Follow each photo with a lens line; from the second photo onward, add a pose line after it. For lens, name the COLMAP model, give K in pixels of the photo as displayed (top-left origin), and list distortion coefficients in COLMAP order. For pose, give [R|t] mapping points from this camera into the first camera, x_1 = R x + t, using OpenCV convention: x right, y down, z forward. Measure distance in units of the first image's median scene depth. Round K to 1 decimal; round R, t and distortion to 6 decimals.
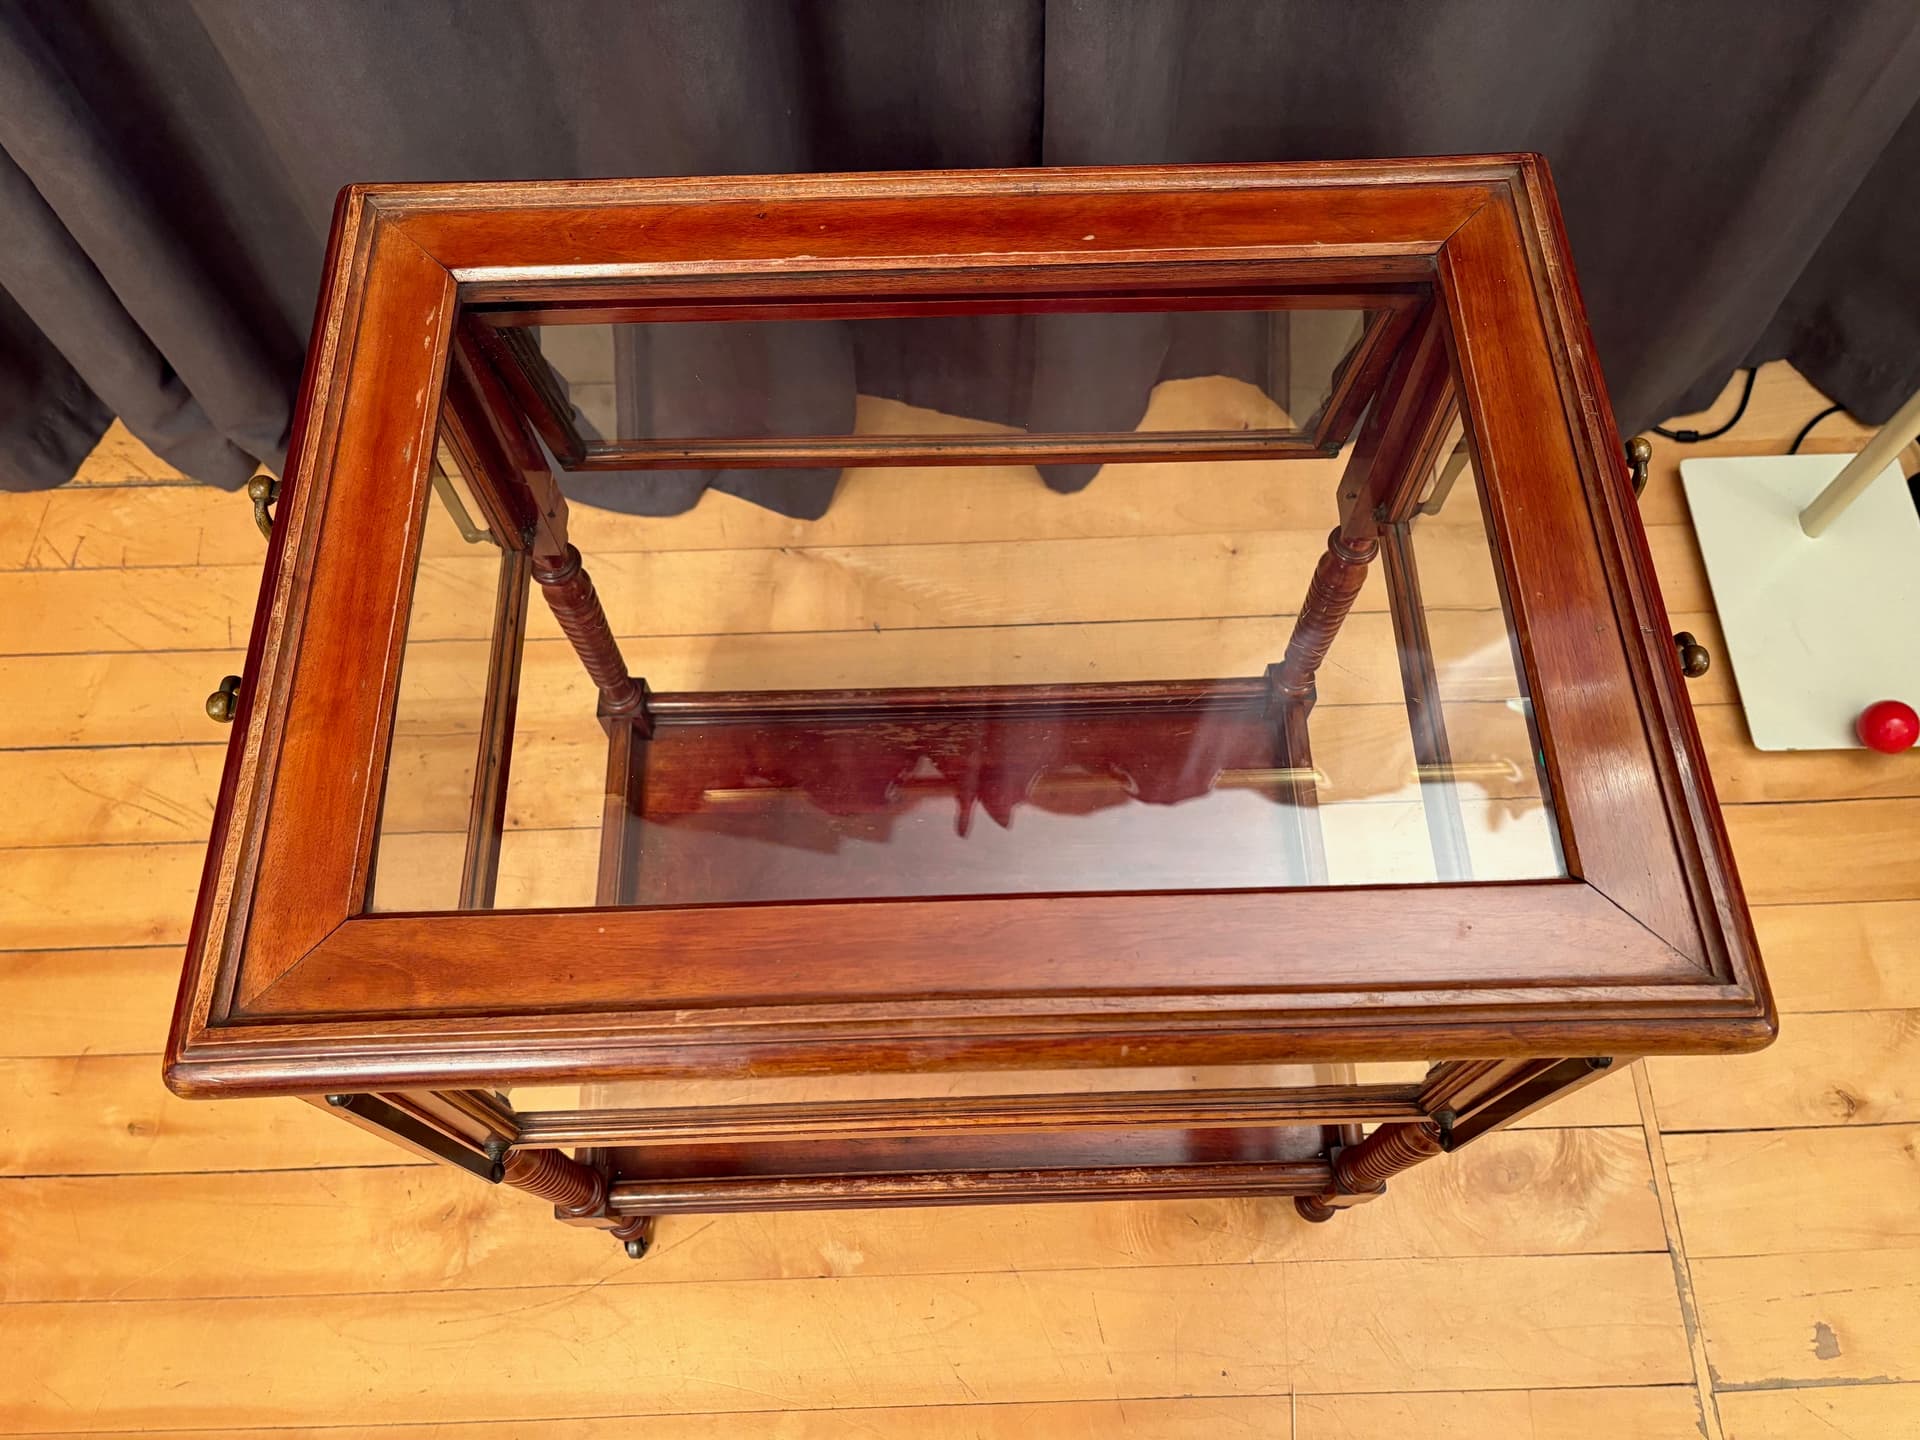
lens RADIAL K [[1470.3, 0, 968.6], [0, 1470.3, 713.7], [0, 0, 1]] dist [0.028026, -0.030515]
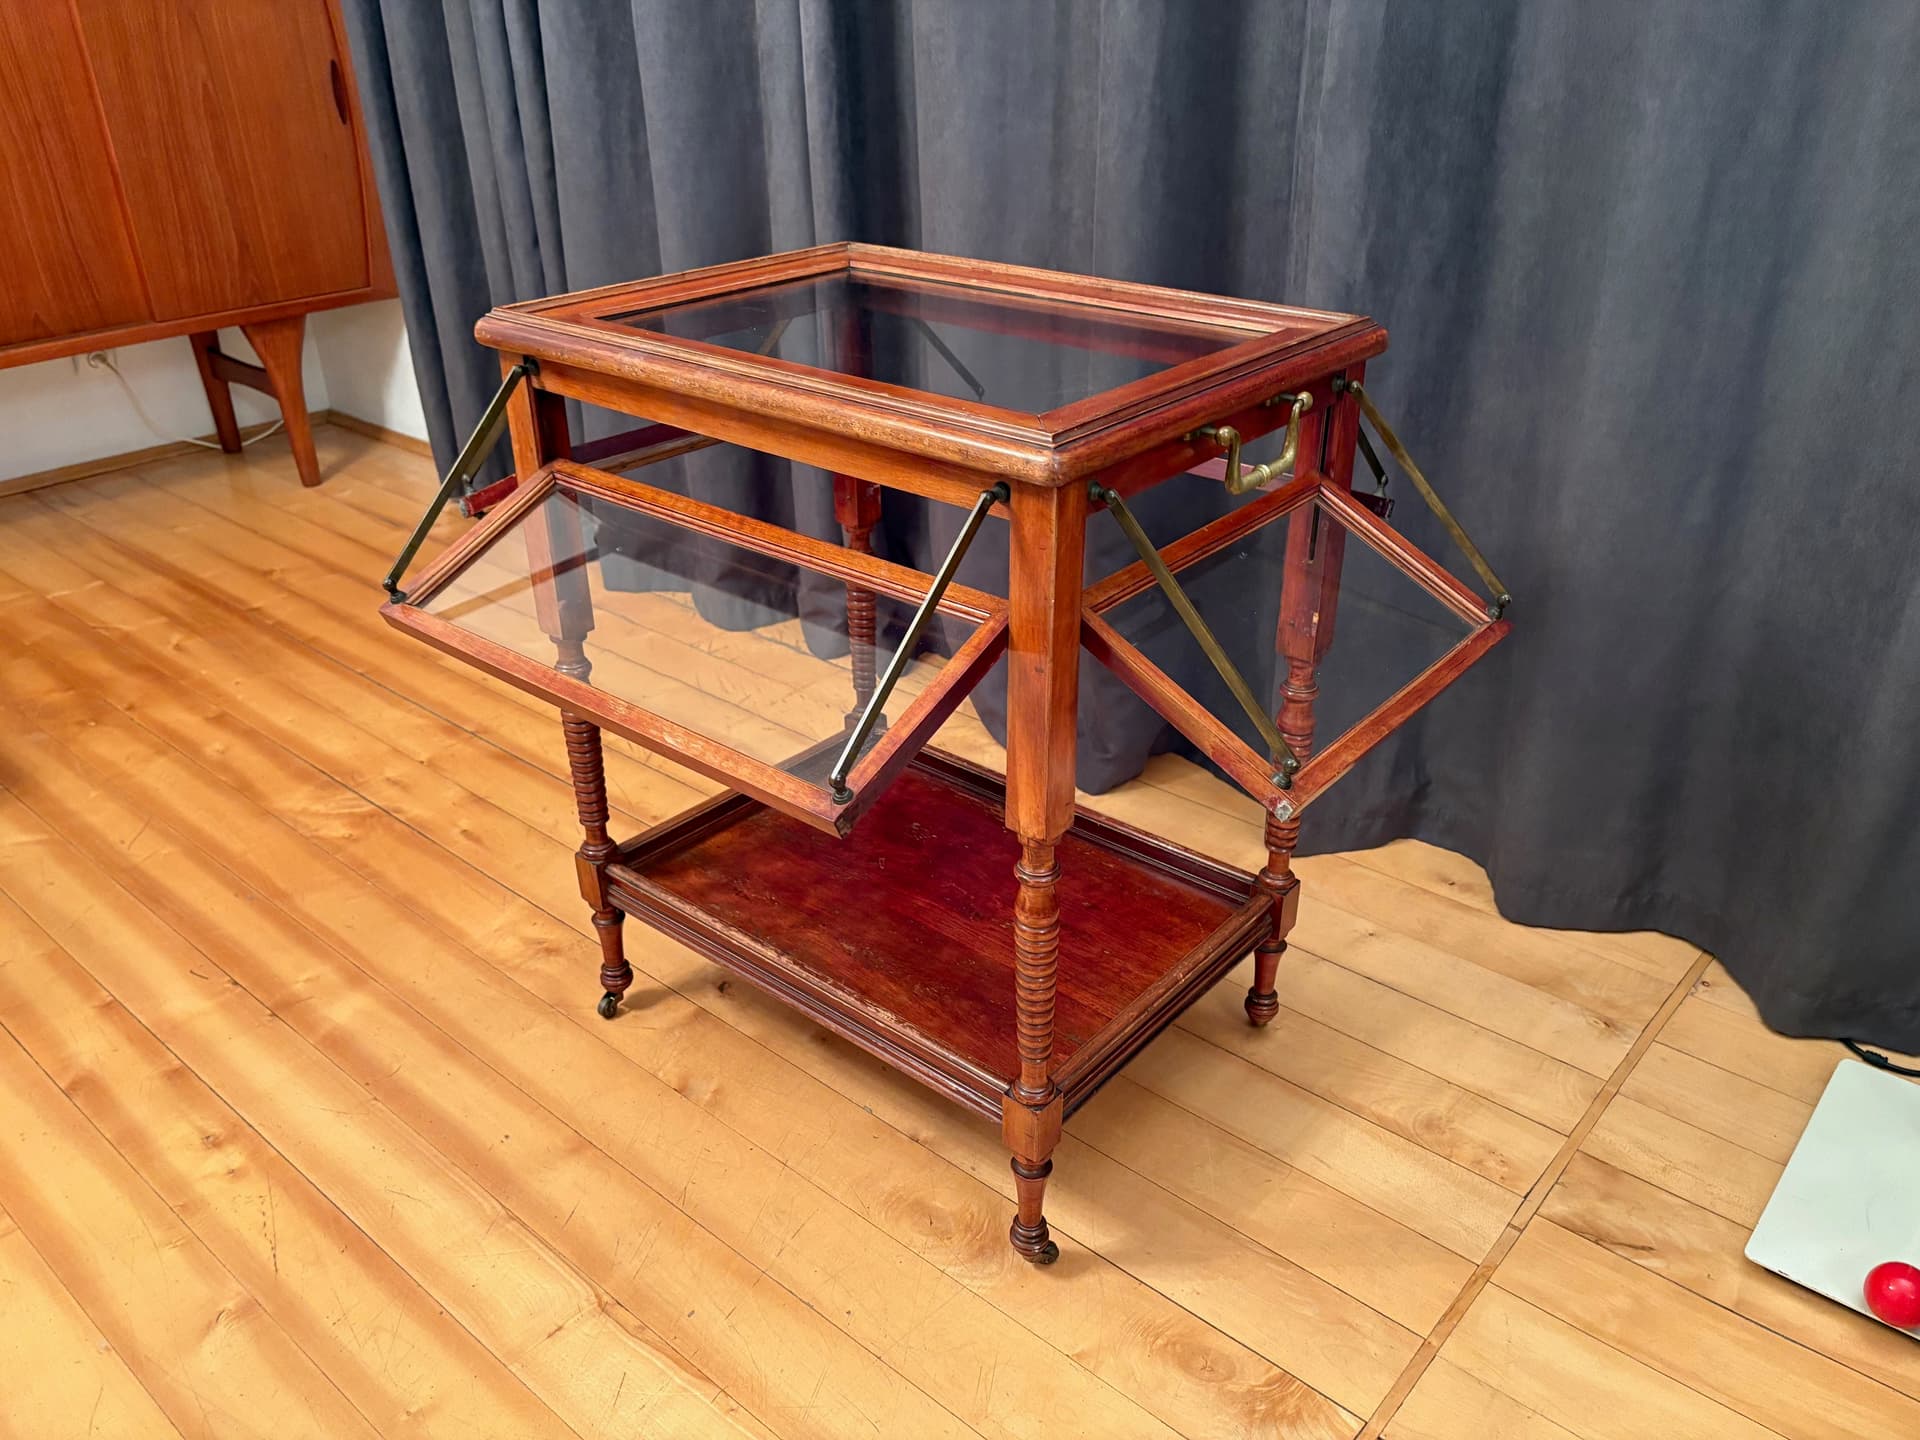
lens RADIAL K [[1468.7, 0, 966.3], [0, 1468.7, 722.6], [0, 0, 1]] dist [0.036378, -0.043310]
pose [[0.739484, 0.309537, -0.597788, 0.695636], [-0.608302, 0.687603, -0.396447, 0.500530], [0.288326, 0.656802, 0.696764, 0.025484]]
